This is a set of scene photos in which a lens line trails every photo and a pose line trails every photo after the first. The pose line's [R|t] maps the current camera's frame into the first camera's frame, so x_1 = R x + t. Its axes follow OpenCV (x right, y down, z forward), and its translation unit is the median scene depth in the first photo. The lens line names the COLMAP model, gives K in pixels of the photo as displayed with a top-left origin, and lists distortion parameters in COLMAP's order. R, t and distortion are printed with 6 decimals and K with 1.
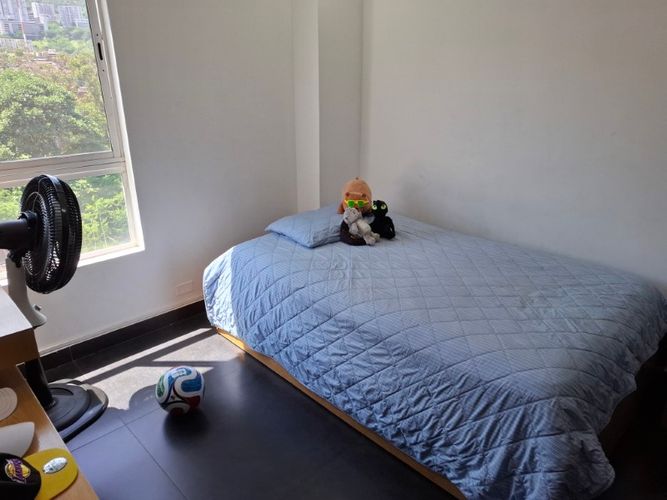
lens RADIAL K [[466.7, 0, 333.5], [0, 466.7, 250.0], [0, 0, 1]] dist [0.071434, -0.058576]
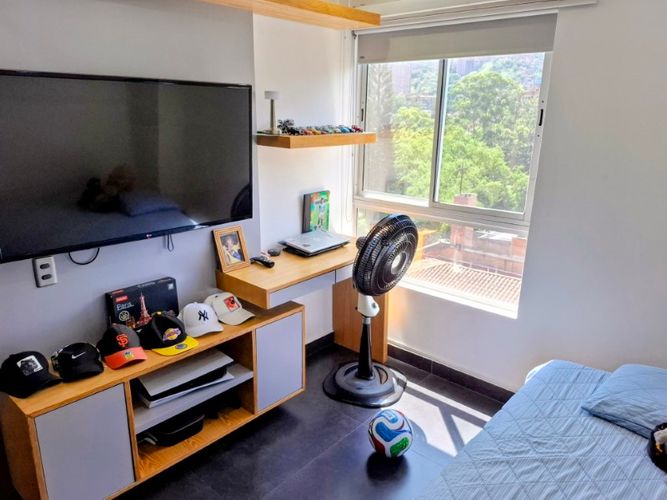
lens RADIAL K [[466.7, 0, 333.5], [0, 466.7, 250.0], [0, 0, 1]] dist [0.071434, -0.058576]
pose [[0.093204, 0.271366, -0.957953, 0.469698], [-0.375505, 0.900671, 0.218604, -0.210092], [0.922122, 0.339342, 0.185845, 0.476564]]
